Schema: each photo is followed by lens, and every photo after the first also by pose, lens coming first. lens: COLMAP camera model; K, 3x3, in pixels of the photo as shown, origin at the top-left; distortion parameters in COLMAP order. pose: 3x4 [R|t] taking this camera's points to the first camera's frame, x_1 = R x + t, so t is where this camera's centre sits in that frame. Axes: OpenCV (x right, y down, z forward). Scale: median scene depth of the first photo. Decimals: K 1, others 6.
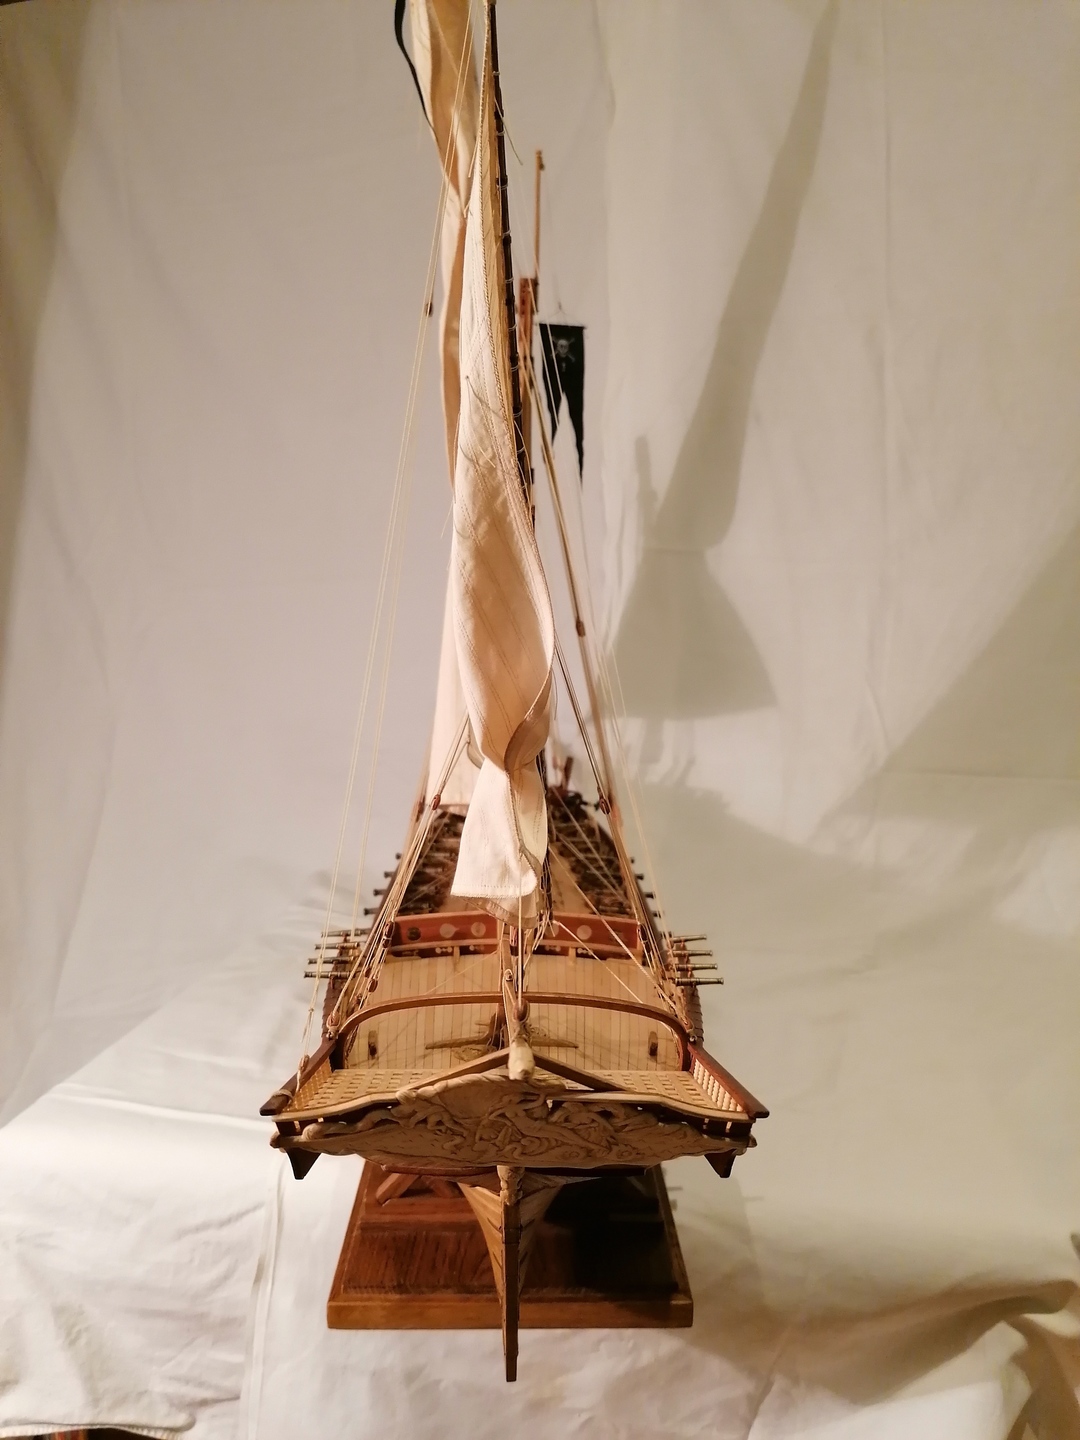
lens RADIAL K [[1125.3, 0, 540.0], [0, 1125.3, 720.0], [0, 0, 1]] dist [0.071770, -0.117532]
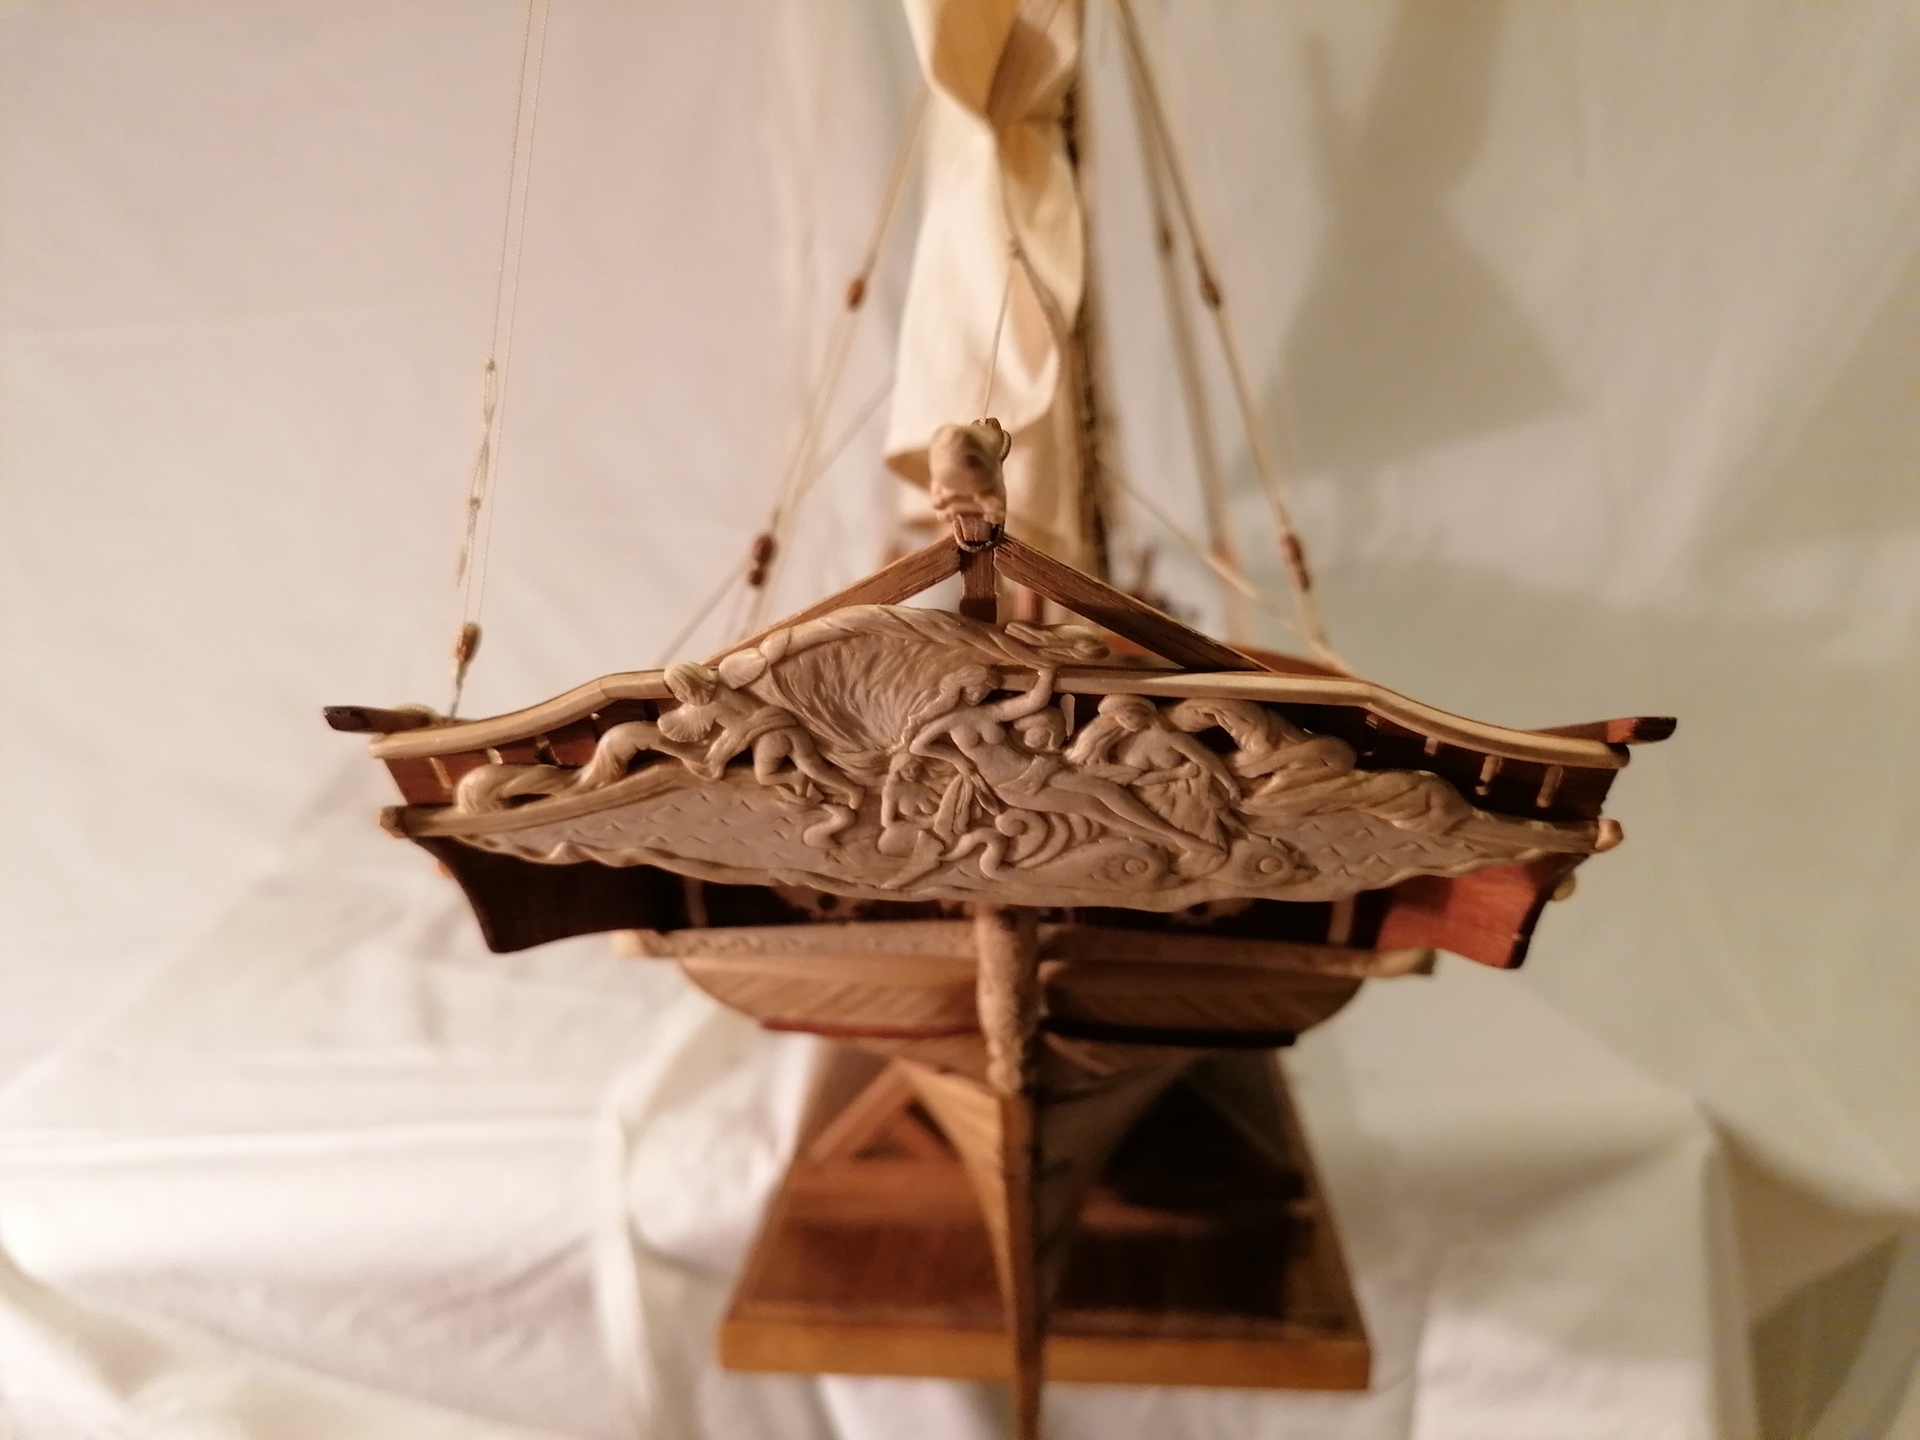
lens RADIAL K [[1500.5, 0, 959.2], [0, 1500.5, 708.0], [0, 0, 1]] dist [0.071770, -0.117532]
pose [[0.994567, -0.000992, -0.104098, 0.025277], [0.005377, 0.999110, 0.041848, 0.313107], [0.103963, -0.042180, 0.993686, 0.489320]]
